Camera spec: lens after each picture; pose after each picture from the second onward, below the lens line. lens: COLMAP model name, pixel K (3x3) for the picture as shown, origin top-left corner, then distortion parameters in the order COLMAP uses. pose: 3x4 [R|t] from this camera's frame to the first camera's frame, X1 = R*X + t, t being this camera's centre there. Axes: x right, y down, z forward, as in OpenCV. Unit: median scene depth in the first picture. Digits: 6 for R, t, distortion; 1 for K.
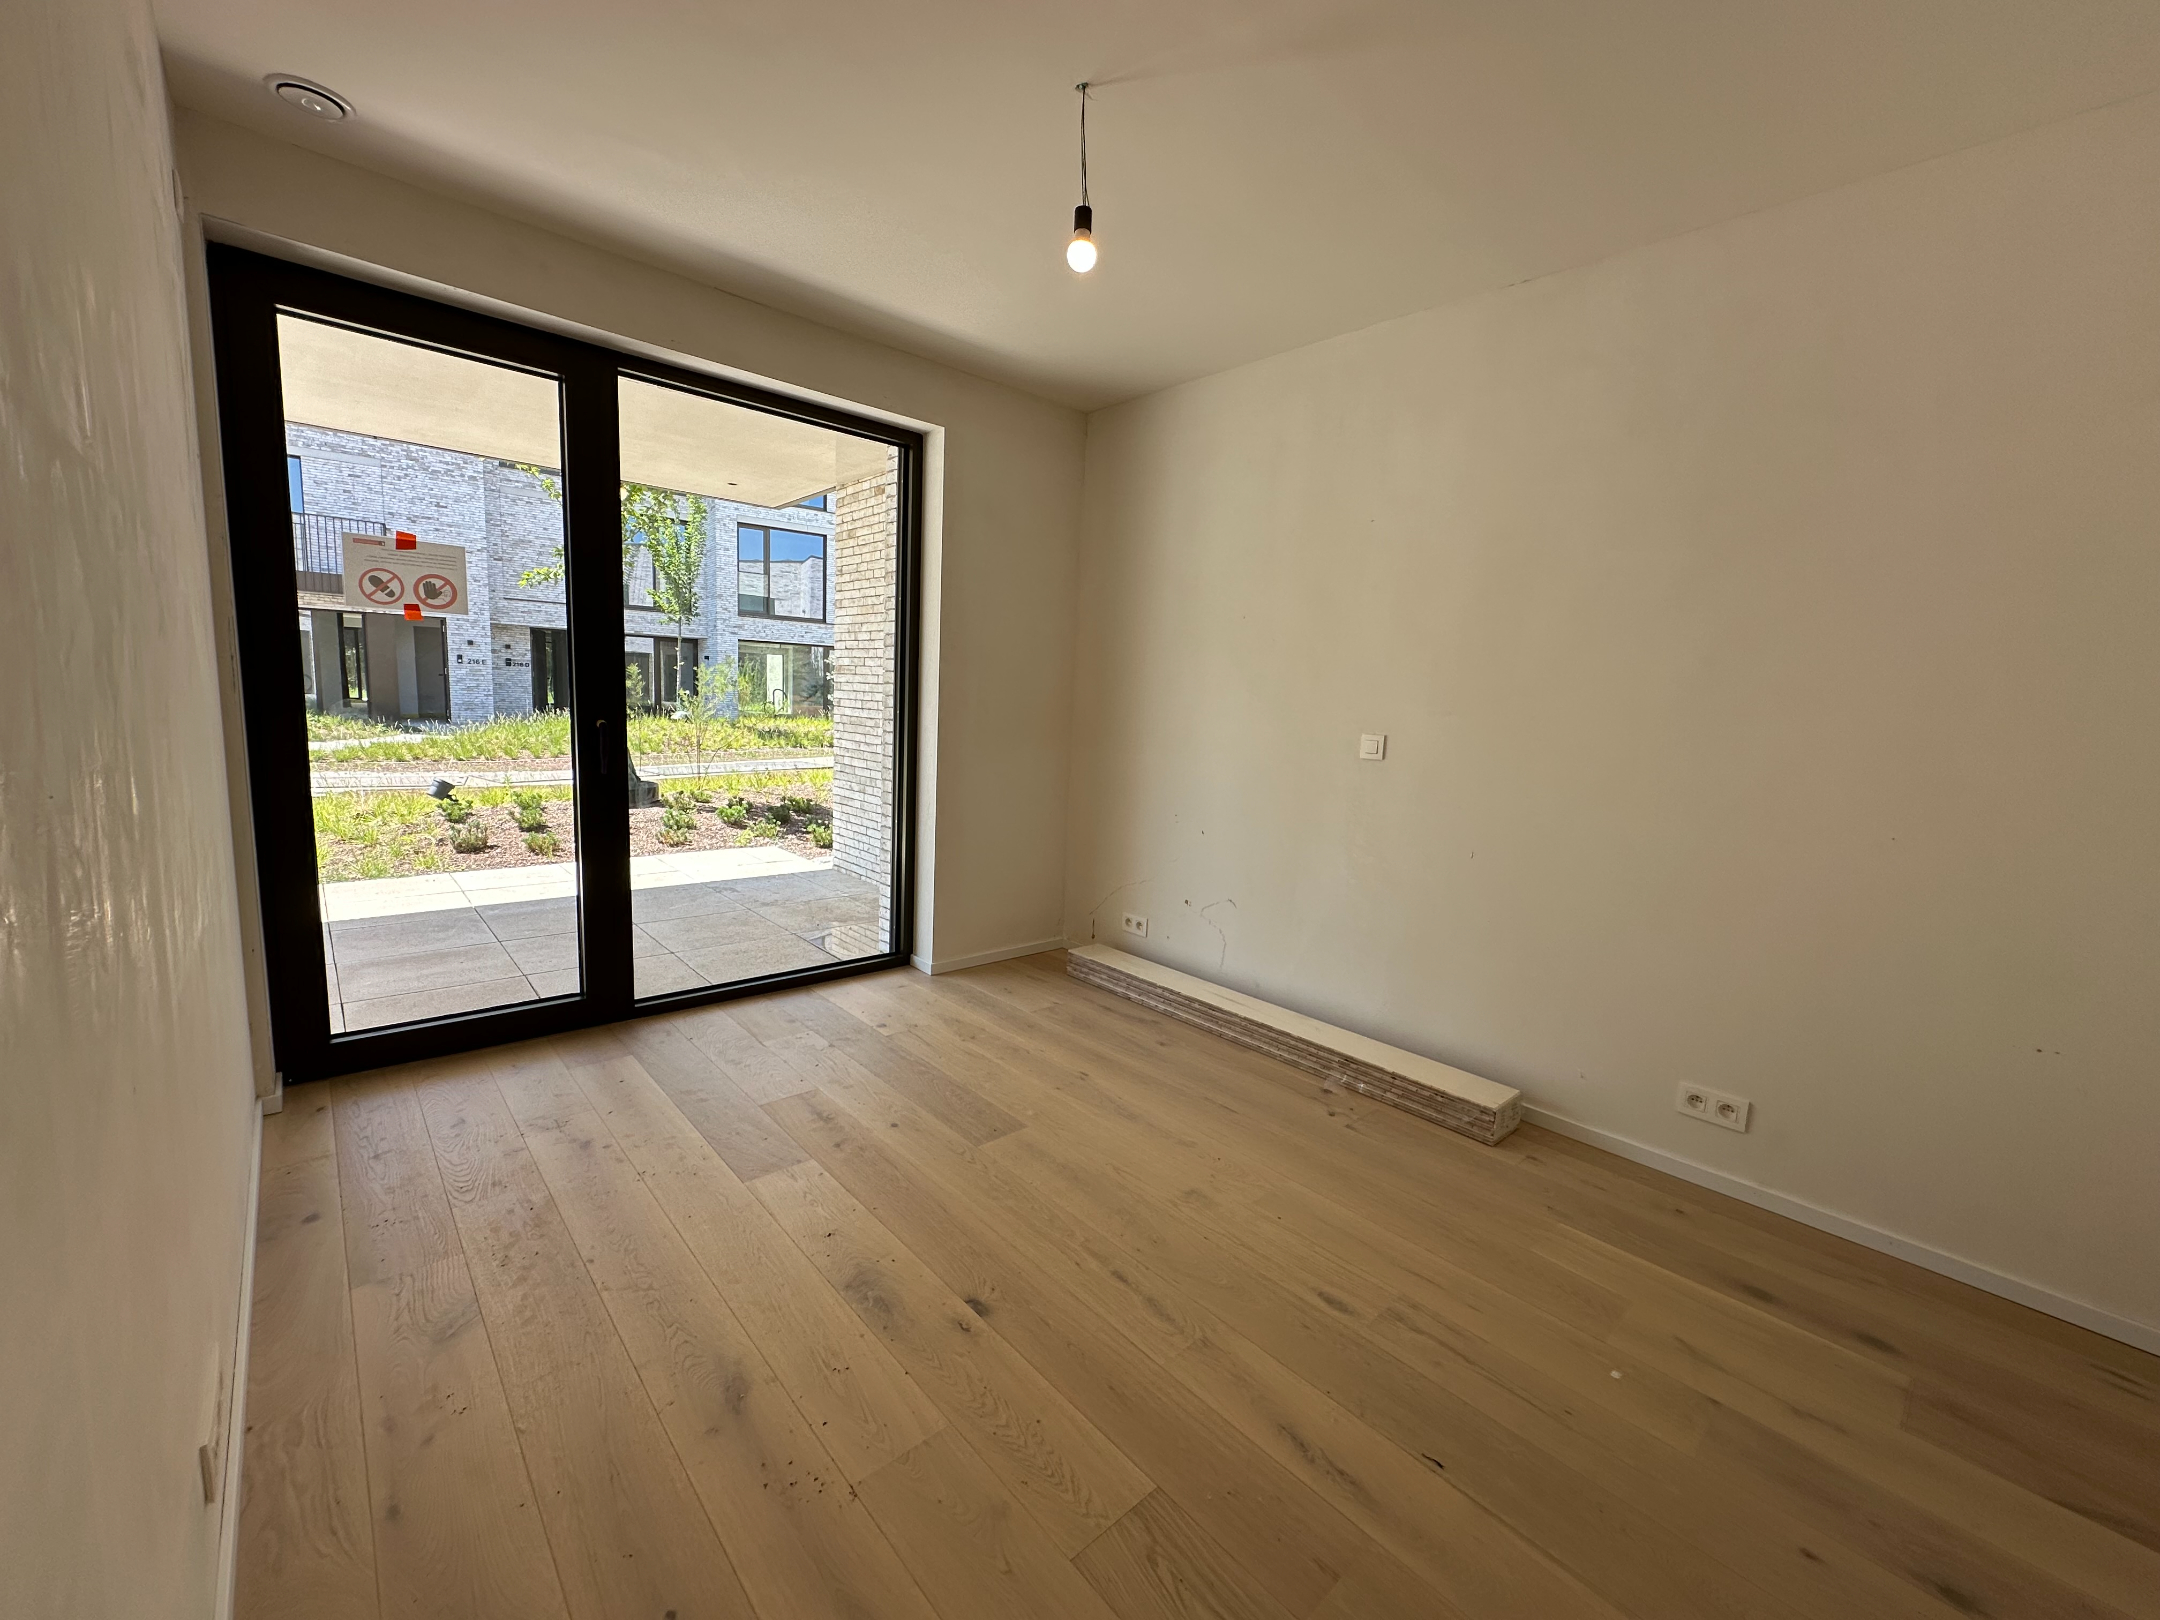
lens RADIAL K [[864.3, 0, 1078.3], [0, 864.3, 823.0], [0, 0, 1]] dist [-0.006922, 0.001365]
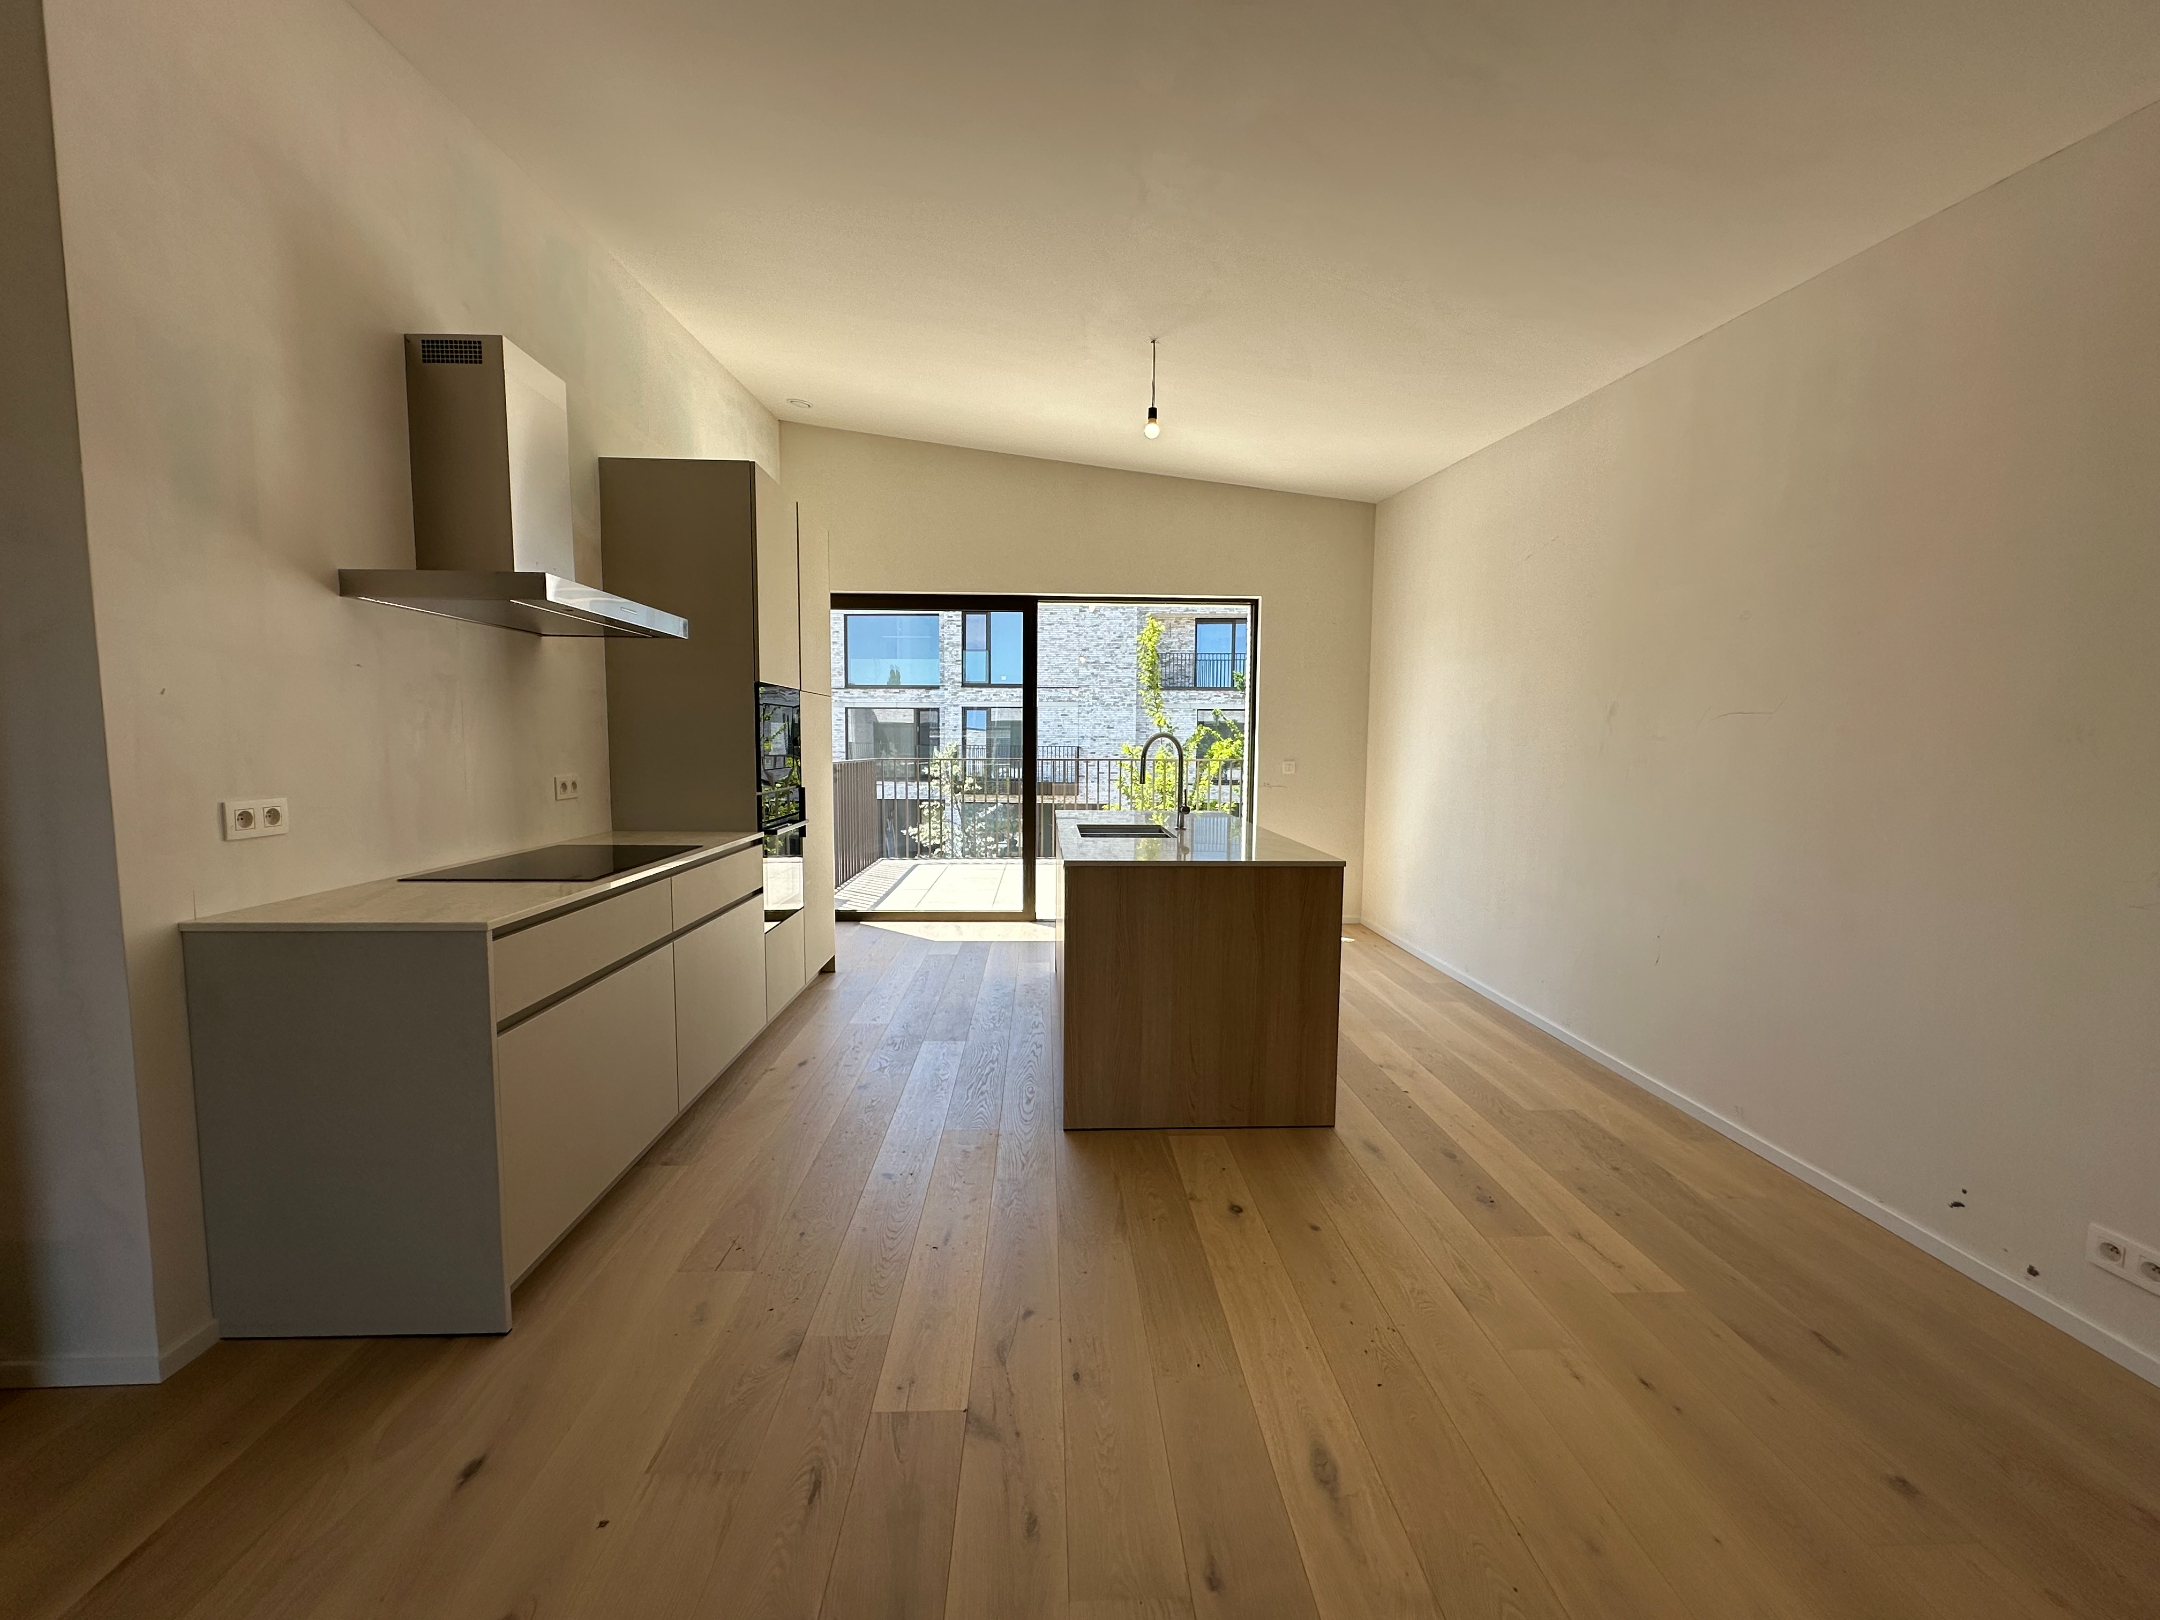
lens RADIAL K [[864.3, 0, 1074.4], [0, 864.3, 813.1], [0, 0, 1]] dist [-0.006922, 0.001365]
pose [[0.768417, 0.011870, -0.639839, 0.126751], [-0.062998, 0.996375, -0.057173, -0.132859], [0.636841, 0.084241, 0.766379, -0.119167]]
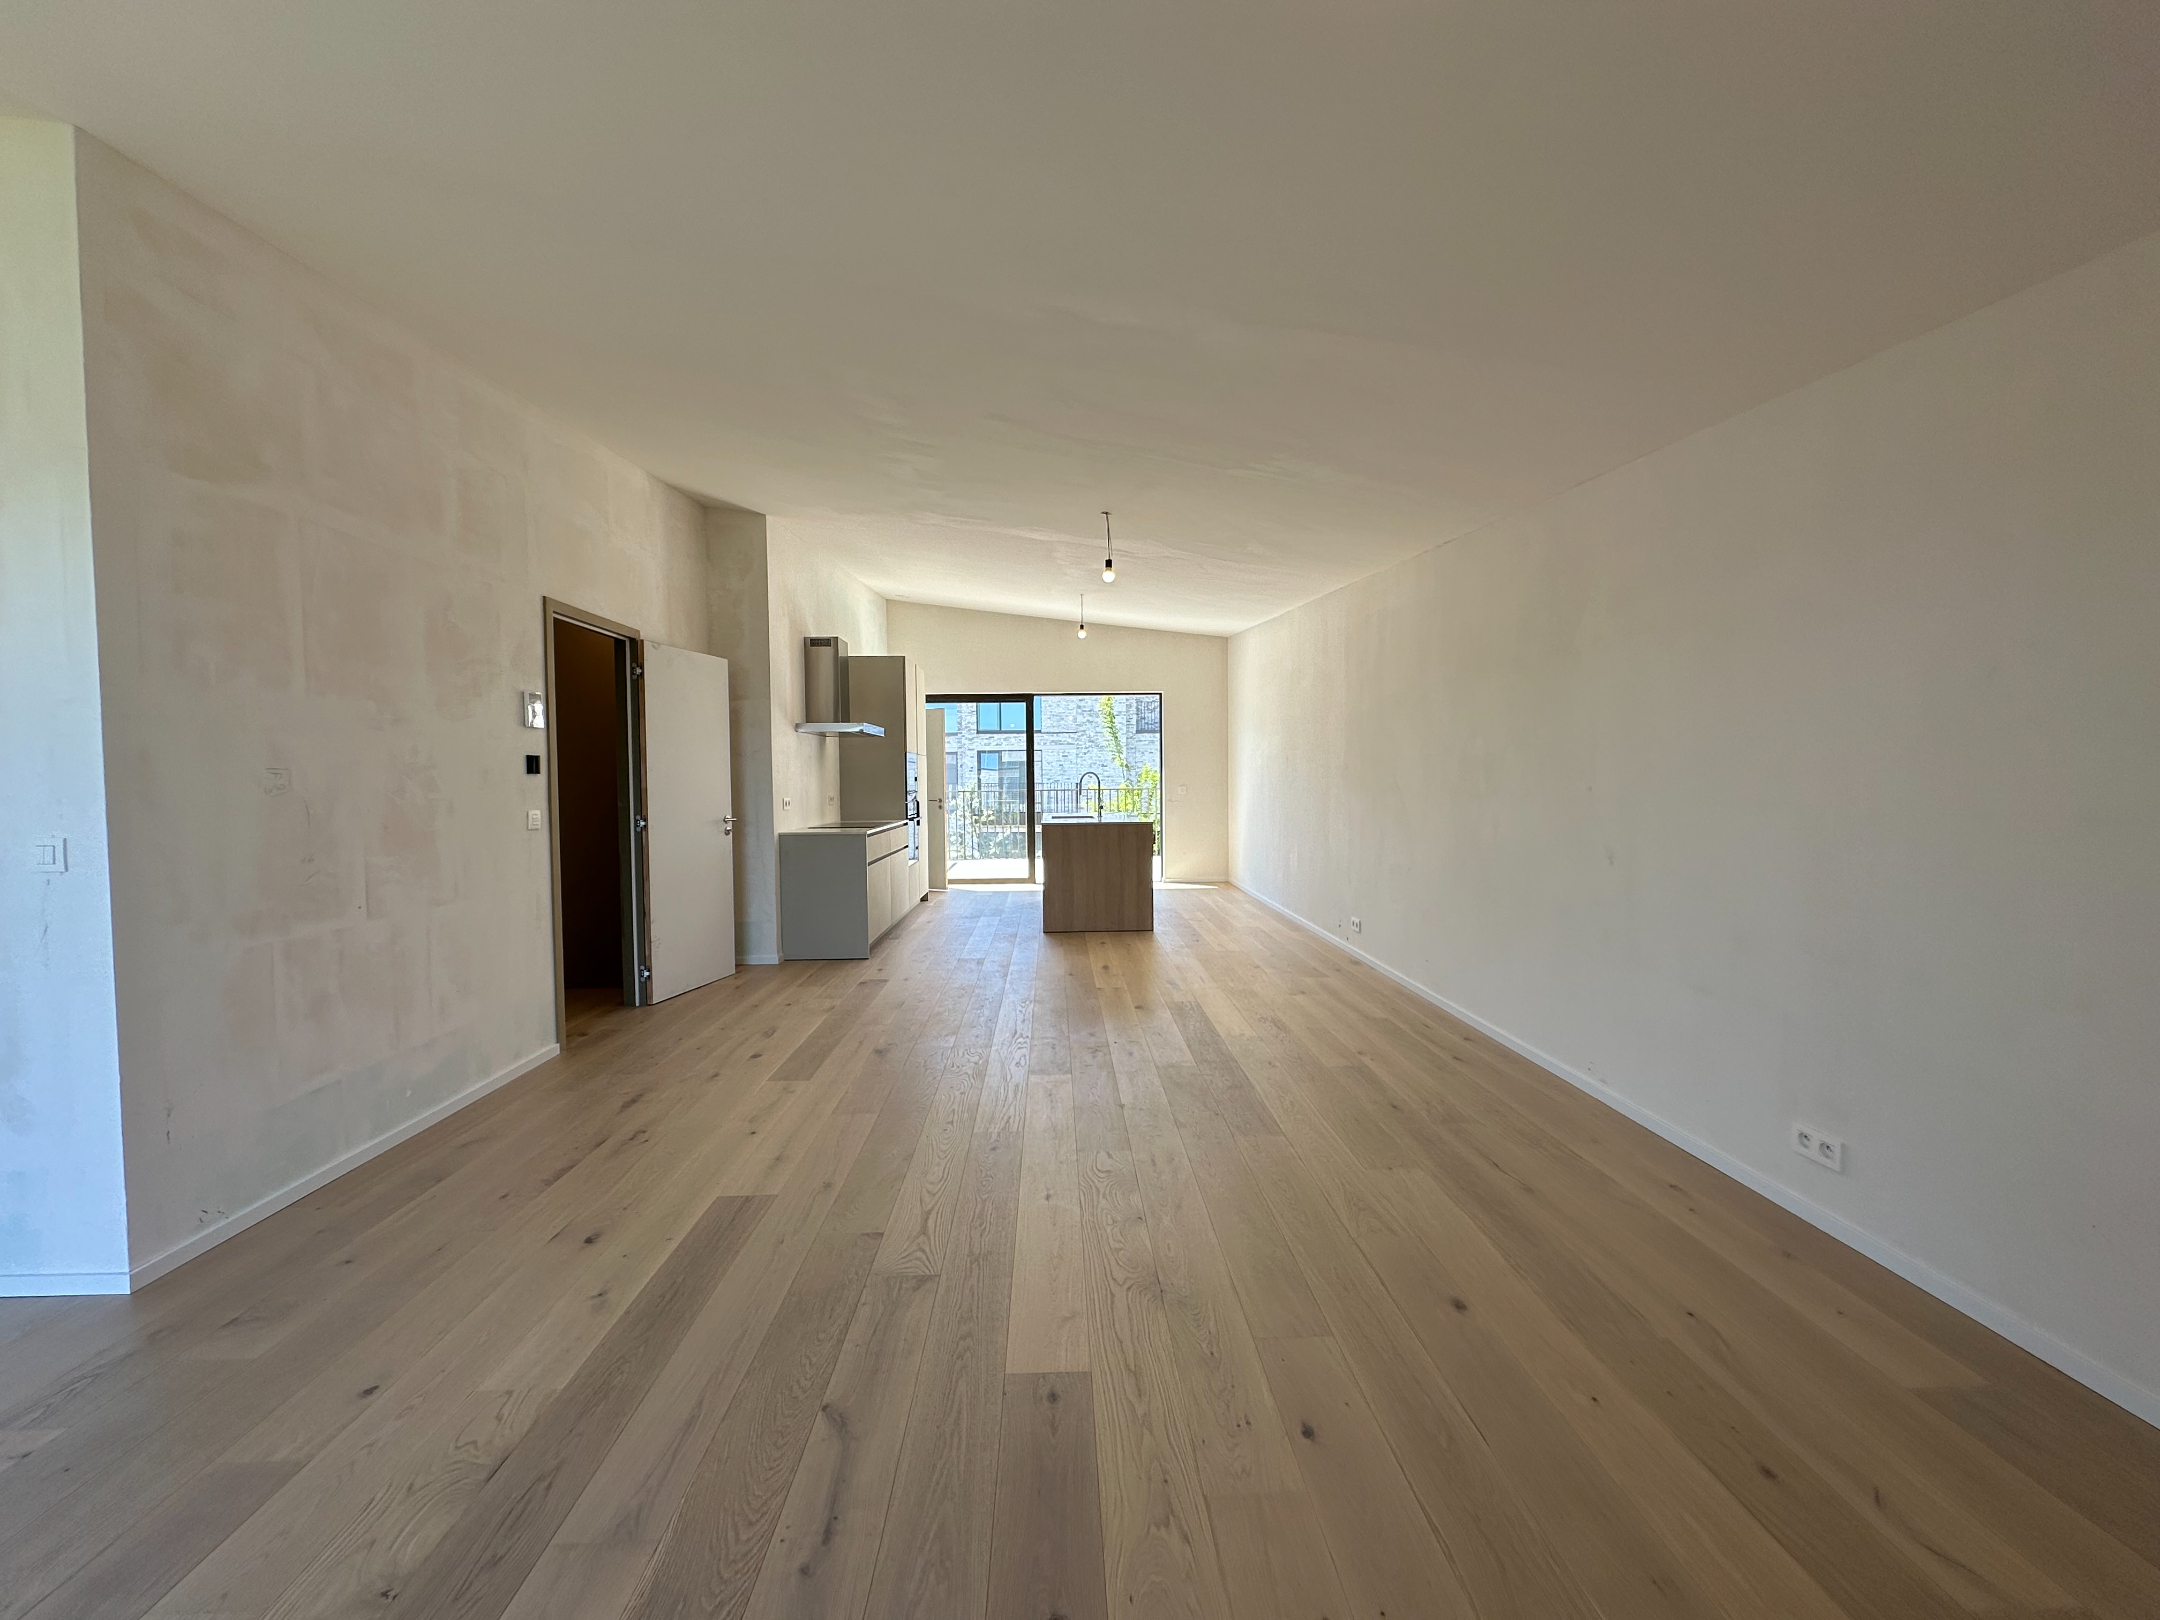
lens RADIAL K [[864.3, 0, 1076.9], [0, 864.3, 818.8], [0, 0, 1]] dist [-0.006922, 0.001365]
pose [[0.763504, -0.025268, -0.645309, 0.281489], [-0.046222, 0.994534, -0.093630, -0.101345], [0.644147, 0.101314, 0.758162, -0.277737]]
